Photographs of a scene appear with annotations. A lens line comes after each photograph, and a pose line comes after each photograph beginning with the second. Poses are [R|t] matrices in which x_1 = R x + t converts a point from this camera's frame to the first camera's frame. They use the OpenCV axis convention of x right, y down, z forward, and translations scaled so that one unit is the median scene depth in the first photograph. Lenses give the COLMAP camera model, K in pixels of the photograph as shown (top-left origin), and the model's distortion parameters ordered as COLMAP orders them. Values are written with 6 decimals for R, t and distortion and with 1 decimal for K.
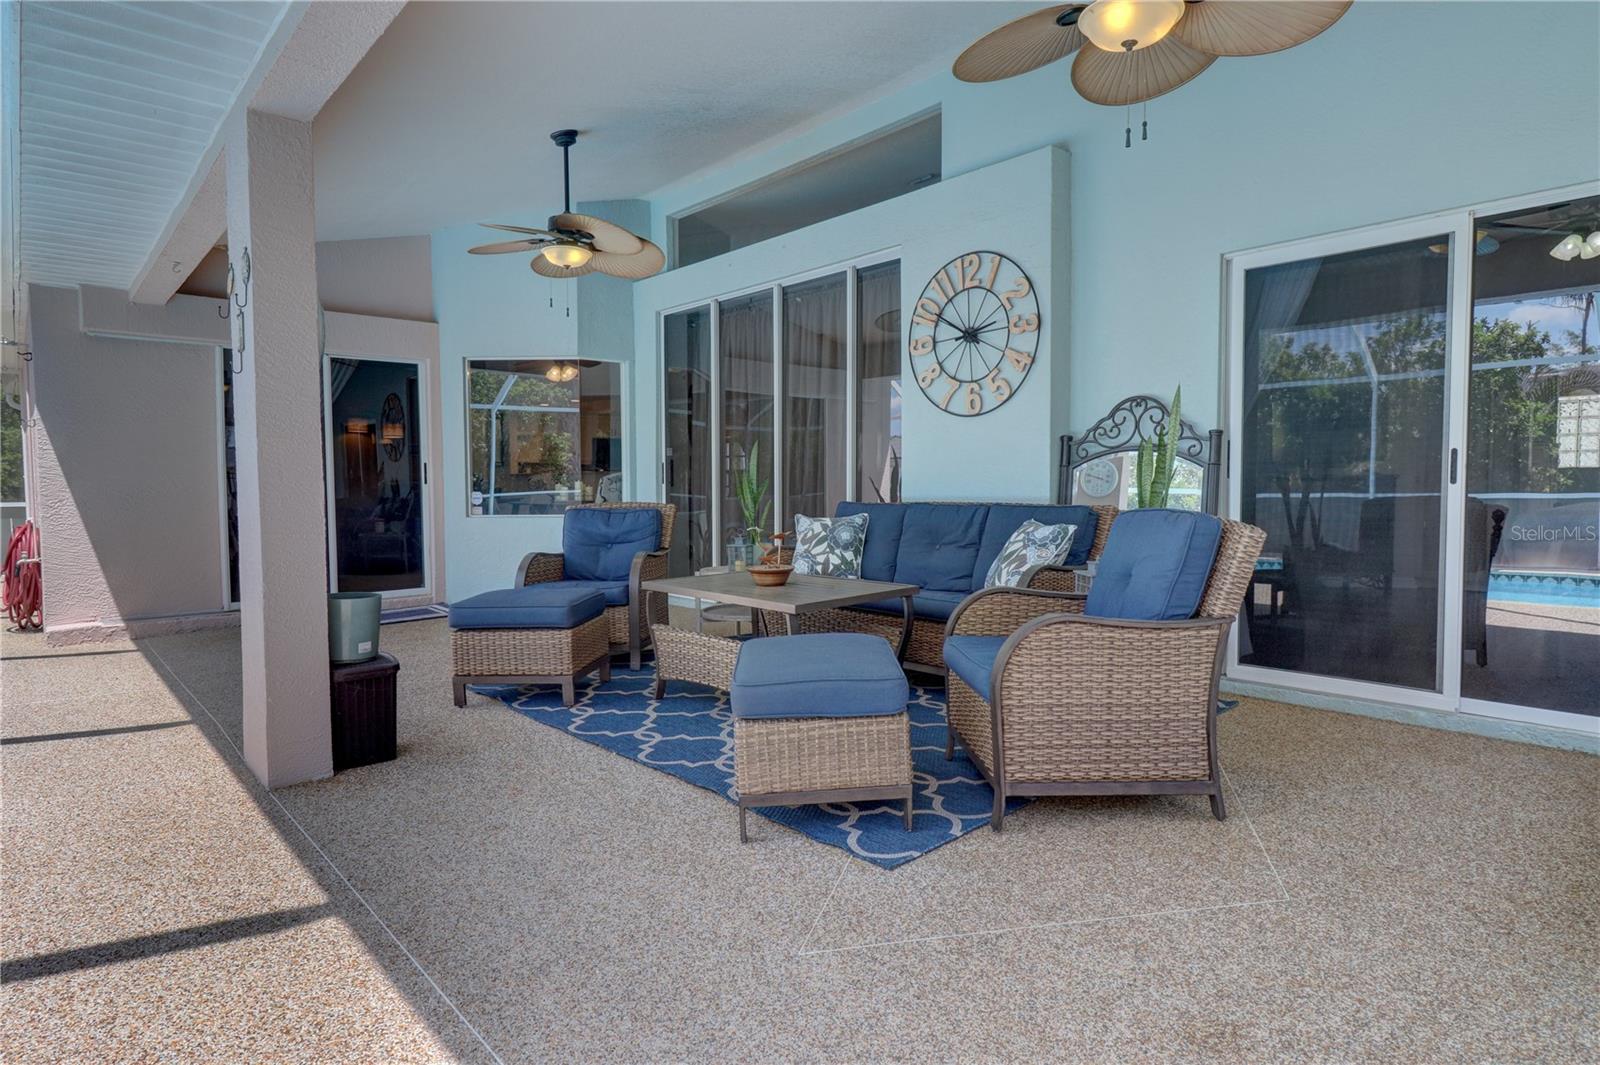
lens RADIAL K [[890.5, 0, 807.4], [0, 890.5, 527.0], [0, 0, 1]] dist [0.005257, 0.000120]
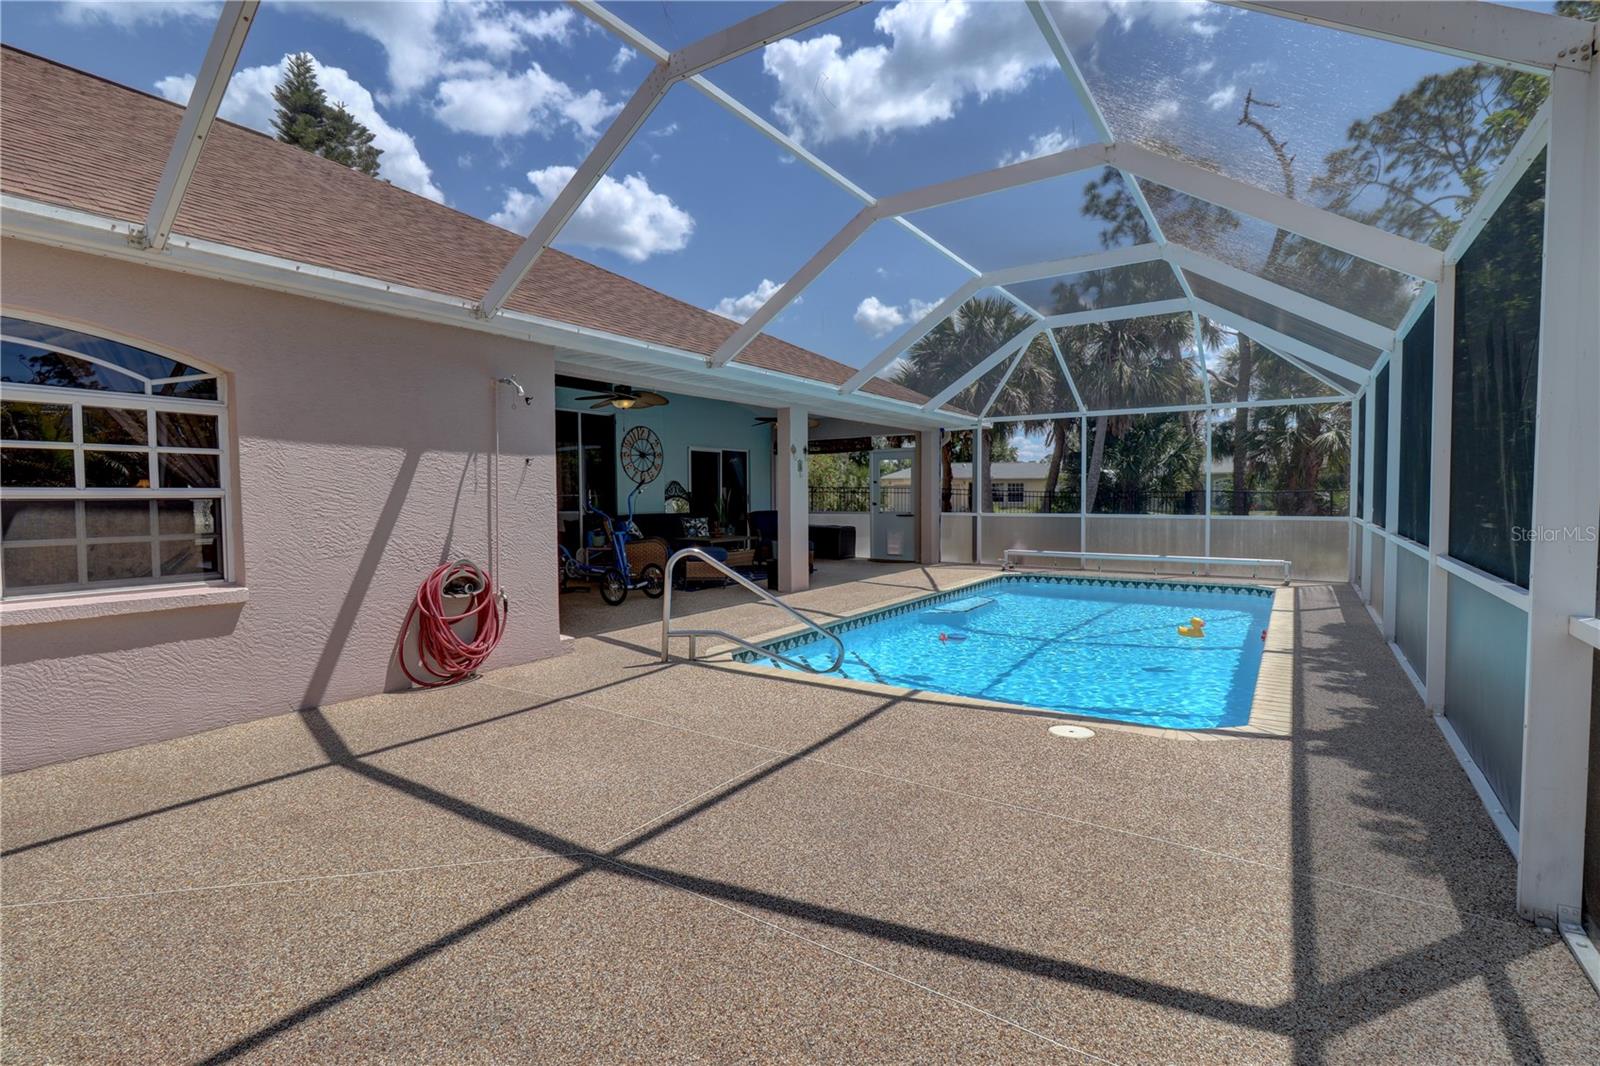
lens RADIAL K [[746.3, 0, 808.4], [0, 746.3, 524.2], [0, 0, 1]] dist [0.002048, -0.000653]
pose [[-0.248395, -0.028428, 0.968242, -2.219952], [0.054444, 0.997579, 0.043256, -0.072768], [-0.967128, 0.063460, -0.246246, 1.088365]]
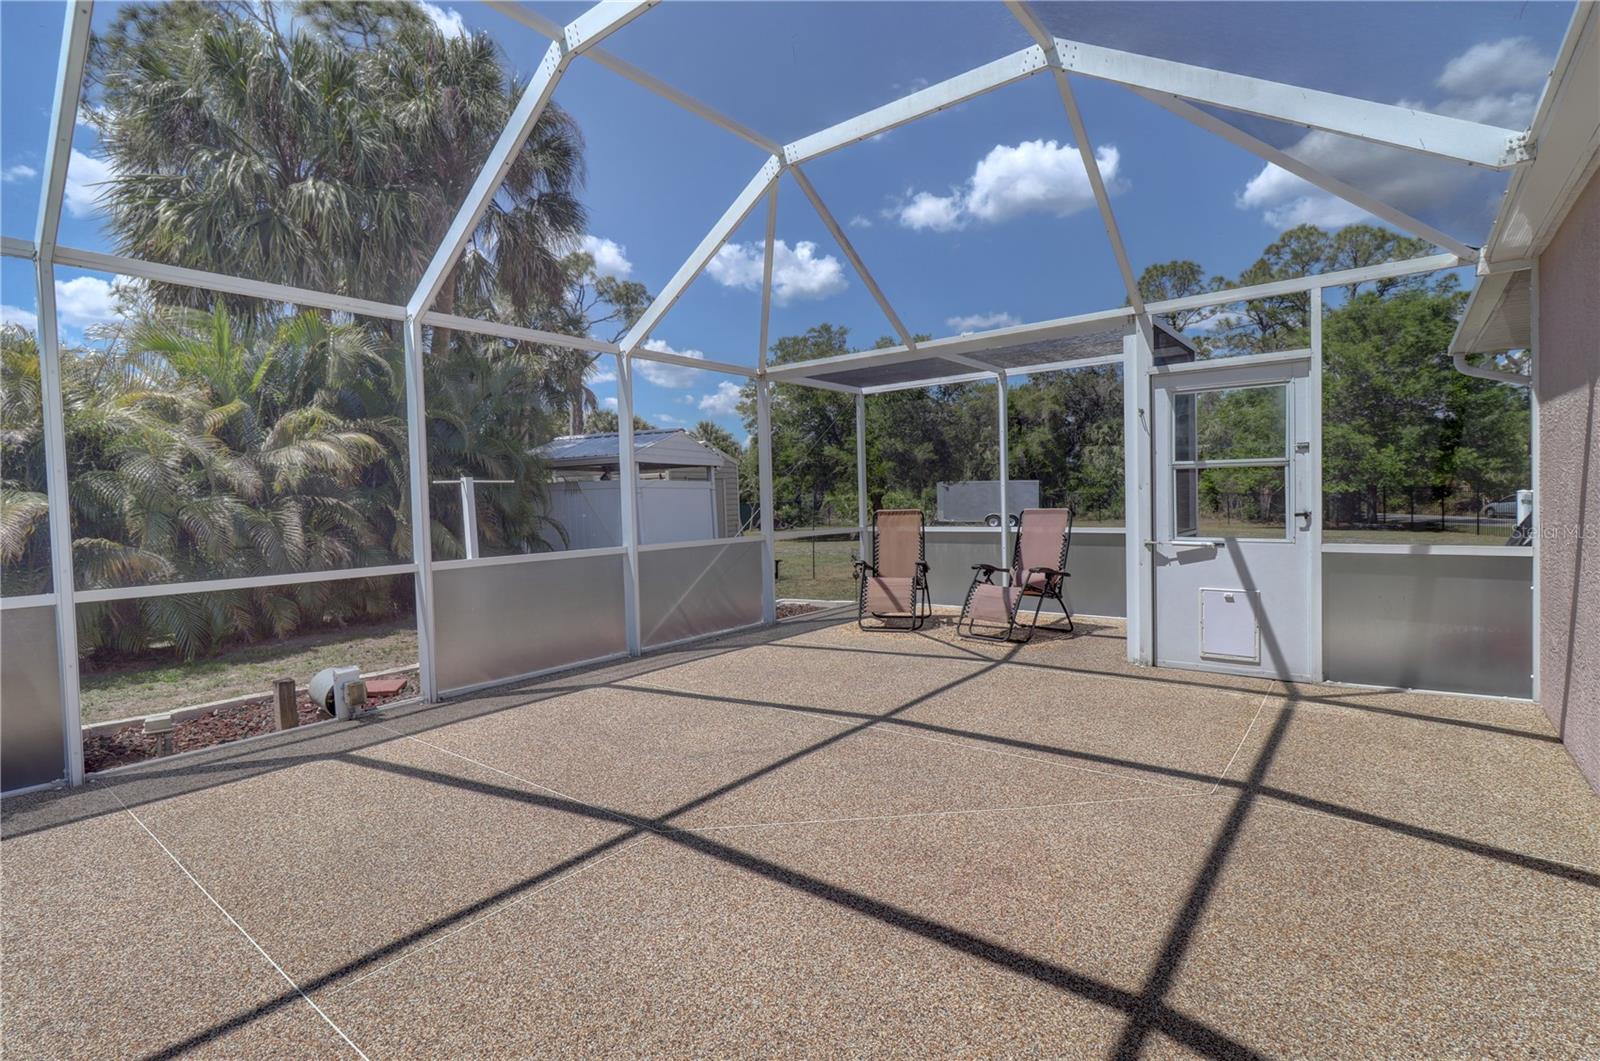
lens RADIAL K [[746.3, 0, 785.6], [0, 746.3, 527.6], [0, 0, 1]] dist [0.002048, -0.000653]
pose [[0.174777, 0.041659, -0.983726, -1.148676], [-0.023753, 0.998992, 0.038085, -0.085785], [0.984321, 0.016710, 0.175590, 1.113439]]
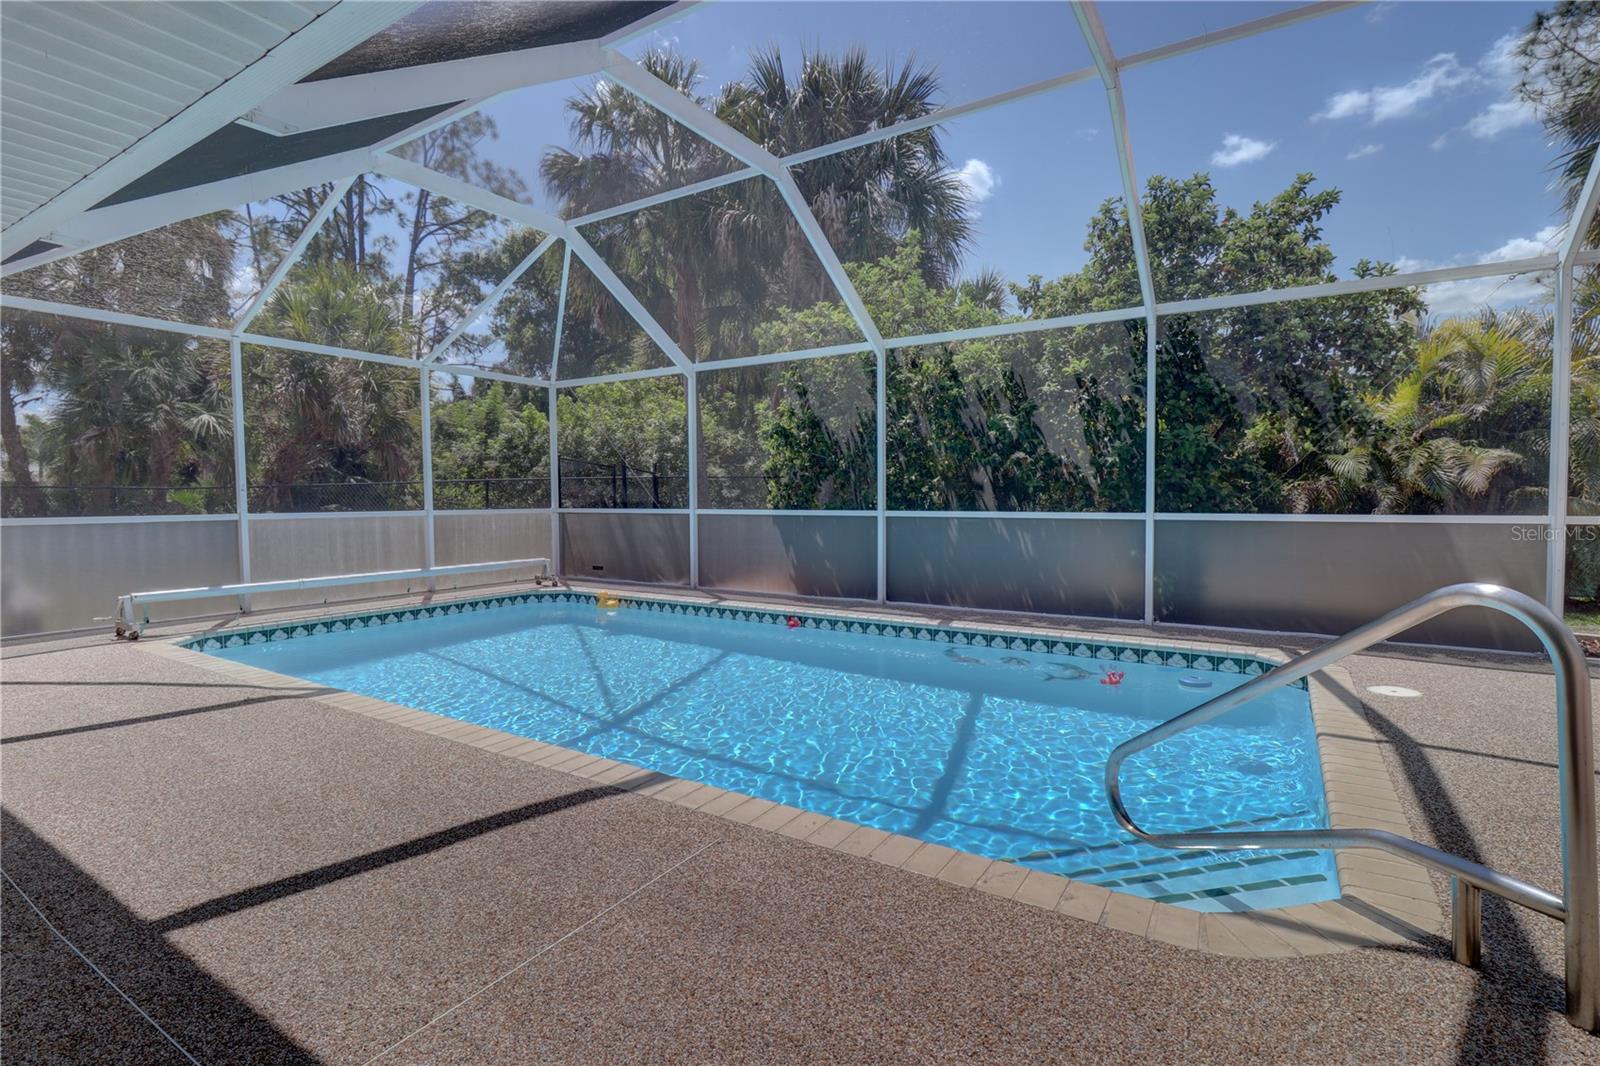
lens RADIAL K [[746.3, 0, 801.2], [0, 746.3, 529.9], [0, 0, 1]] dist [0.002048, -0.000653]
pose [[-0.963053, 0.031392, -0.267478, -0.803373], [0.005277, 0.995192, 0.097798, -0.055031], [0.269262, 0.092773, -0.958588, 1.205224]]
